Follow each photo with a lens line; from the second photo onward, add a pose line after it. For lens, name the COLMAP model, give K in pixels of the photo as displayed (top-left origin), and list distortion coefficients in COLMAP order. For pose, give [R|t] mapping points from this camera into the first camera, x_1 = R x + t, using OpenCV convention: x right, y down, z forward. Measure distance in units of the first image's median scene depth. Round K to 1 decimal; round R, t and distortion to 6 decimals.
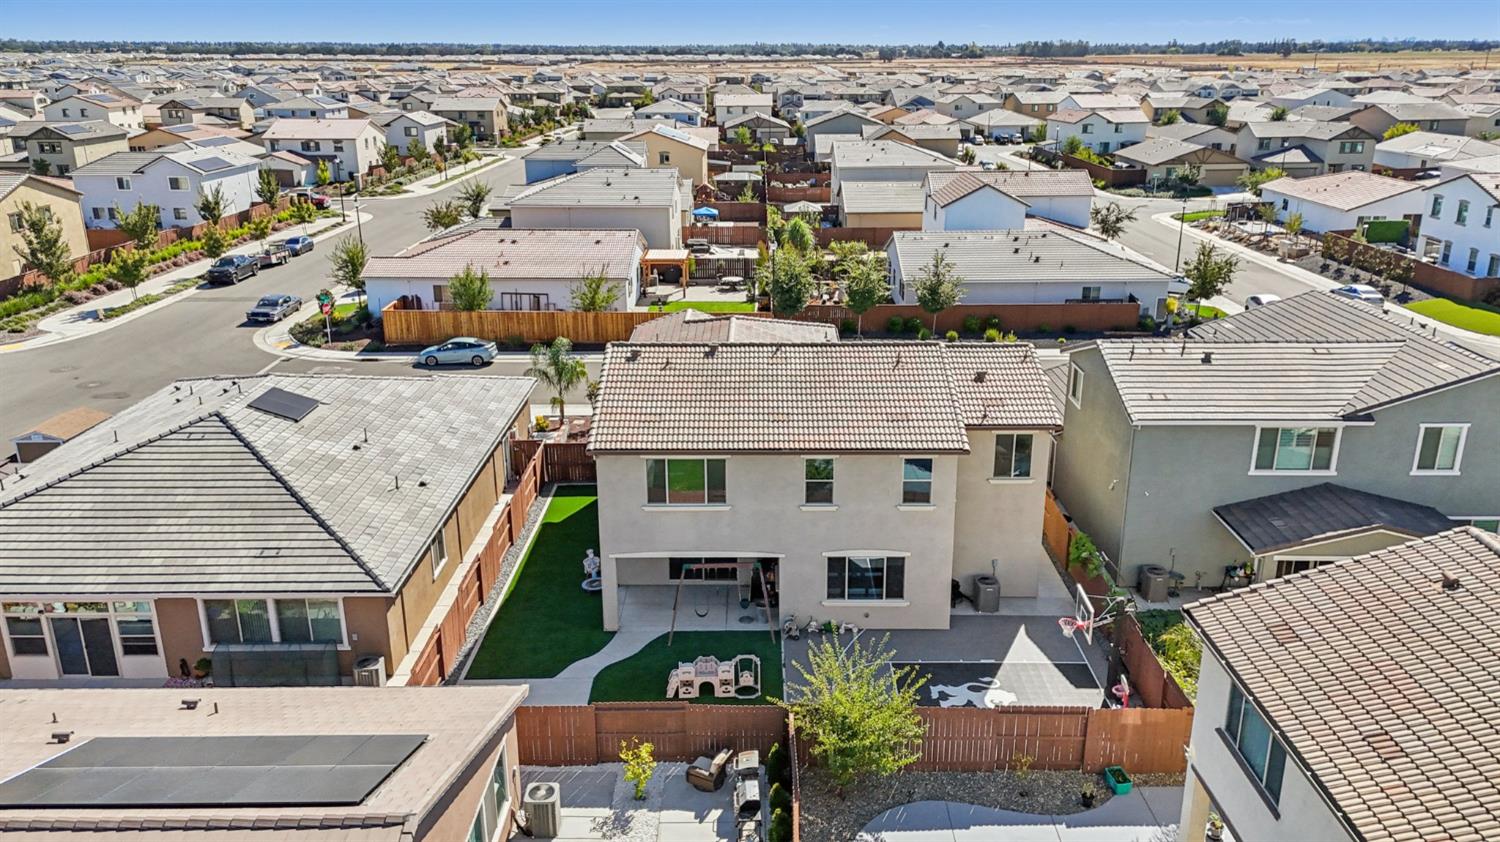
lens RADIAL K [[1105.6, 0, 747.2], [0, 1105.6, 413.9], [0, 0, 1]] dist [0.052557, -0.030687]
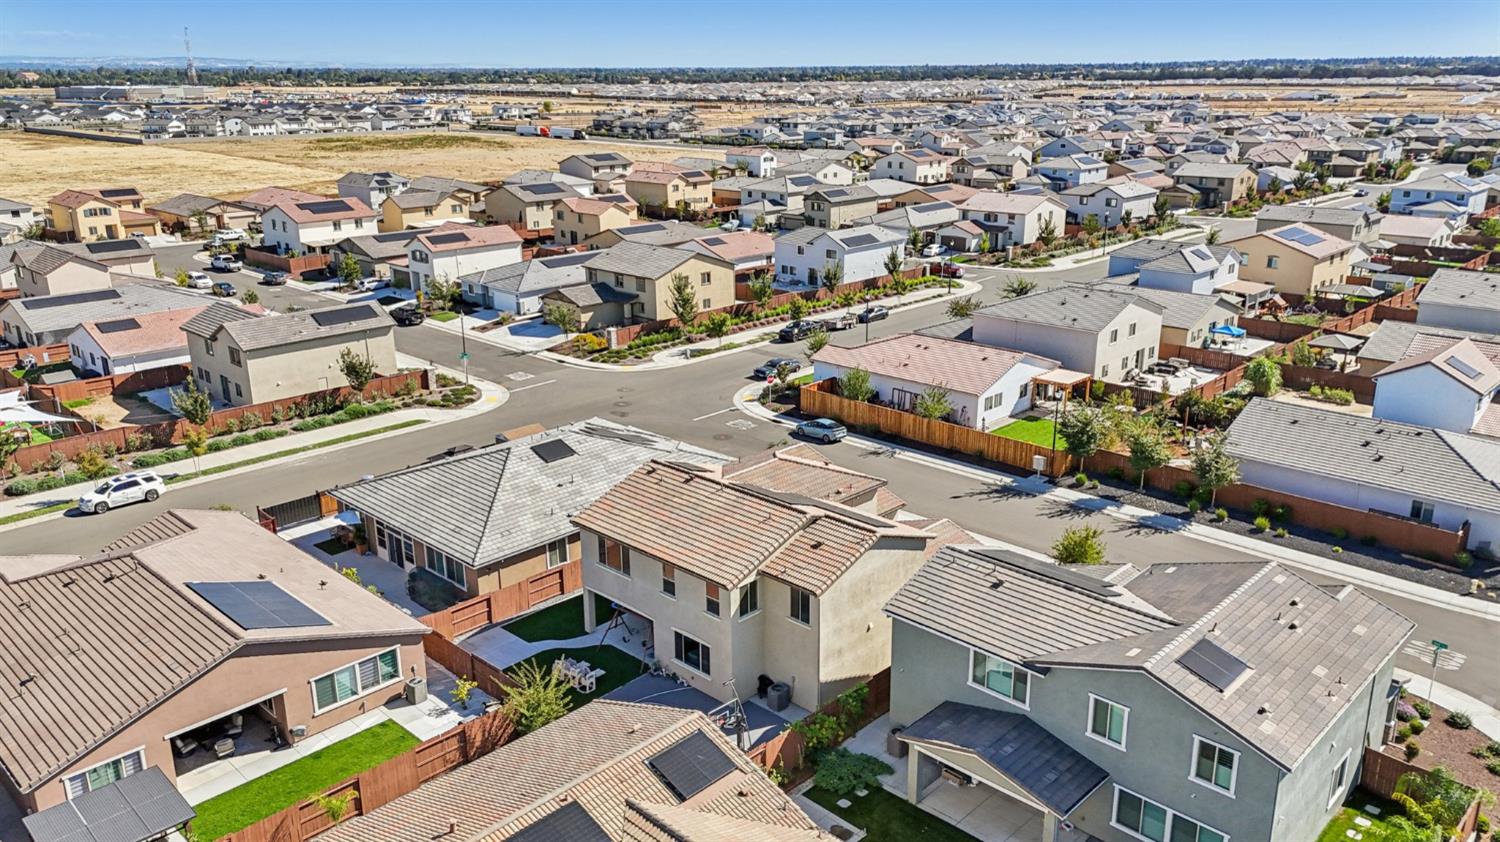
lens RADIAL K [[1105.6, 0, 745.5], [0, 1105.6, 423.8], [0, 0, 1]] dist [0.052557, -0.030687]
pose [[0.719896, 0.203781, -0.663493, 0.470757], [-0.207314, 0.975422, 0.074647, -0.121354], [0.662398, 0.083814, 0.744449, -0.041828]]
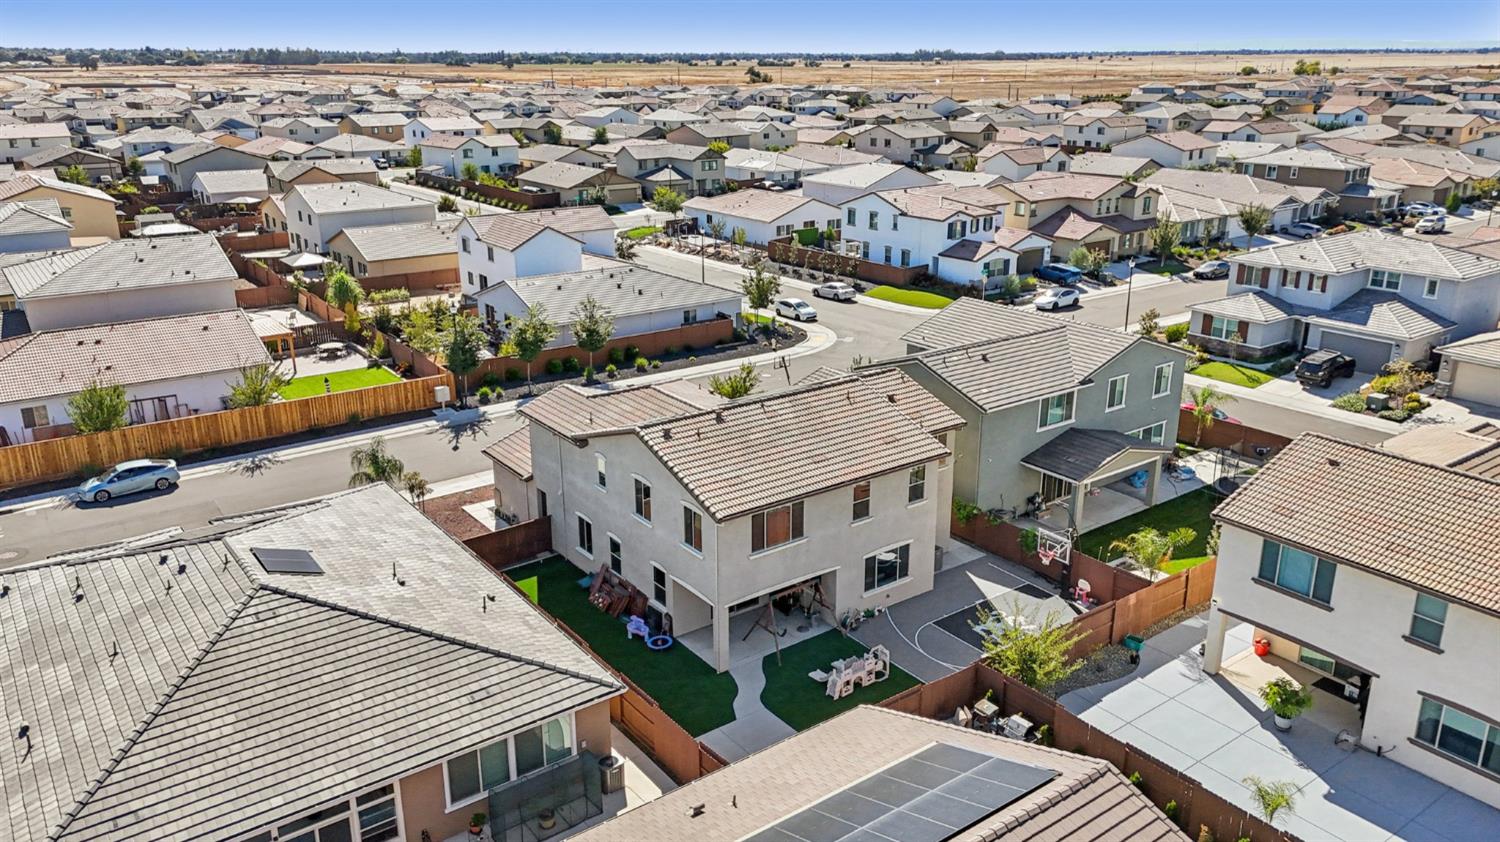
lens RADIAL K [[1105.6, 0, 749.1], [0, 1105.6, 425.9], [0, 0, 1]] dist [0.052557, -0.030687]
pose [[0.797828, -0.187997, 0.572824, -0.310970], [0.185383, 0.980604, 0.063627, -0.053182], [-0.573675, 0.055428, 0.817205, 0.015771]]
